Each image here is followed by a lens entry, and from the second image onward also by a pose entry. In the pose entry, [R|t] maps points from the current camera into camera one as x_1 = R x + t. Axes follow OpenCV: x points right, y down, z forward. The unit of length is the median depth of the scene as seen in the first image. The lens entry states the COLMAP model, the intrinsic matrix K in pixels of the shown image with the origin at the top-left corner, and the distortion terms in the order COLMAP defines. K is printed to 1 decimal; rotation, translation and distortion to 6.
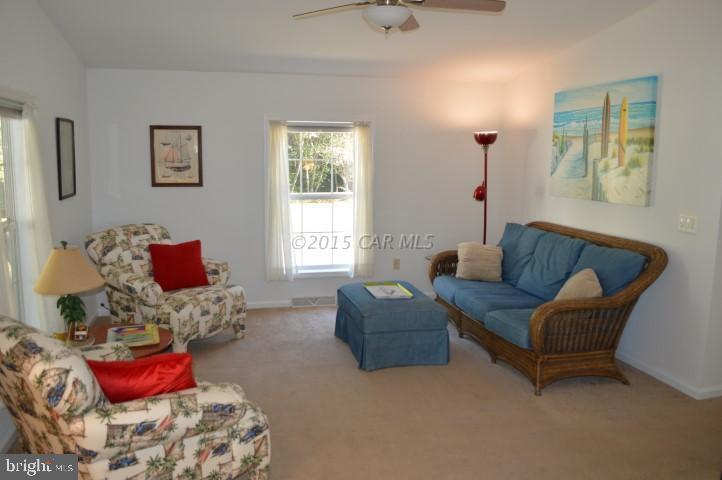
lens RADIAL K [[579.6, 0, 360.2], [0, 579.6, 238.6], [0, 0, 1]] dist [-0.057460, -0.003158]
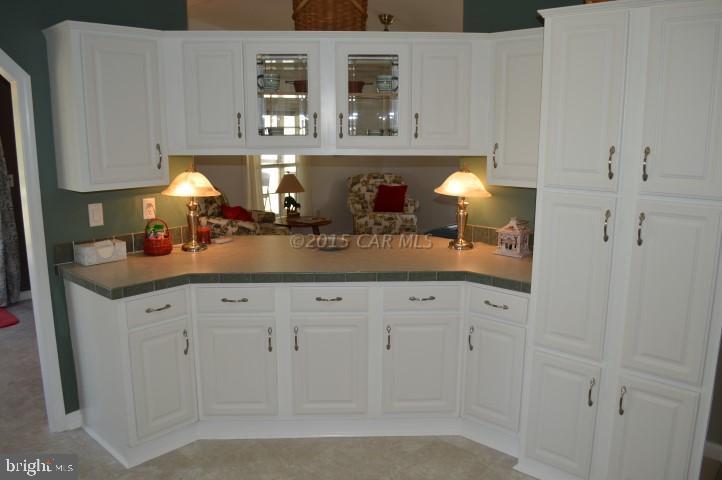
lens RADIAL K [[579.6, 0, 364.8], [0, 579.6, 241.2], [0, 0, 1]] dist [-0.057460, -0.003158]
pose [[0.551396, 0.148449, -0.820929, 1.109106], [-0.120708, 0.987882, 0.097563, 0.014240], [0.825465, 0.045297, 0.562634, -0.013560]]
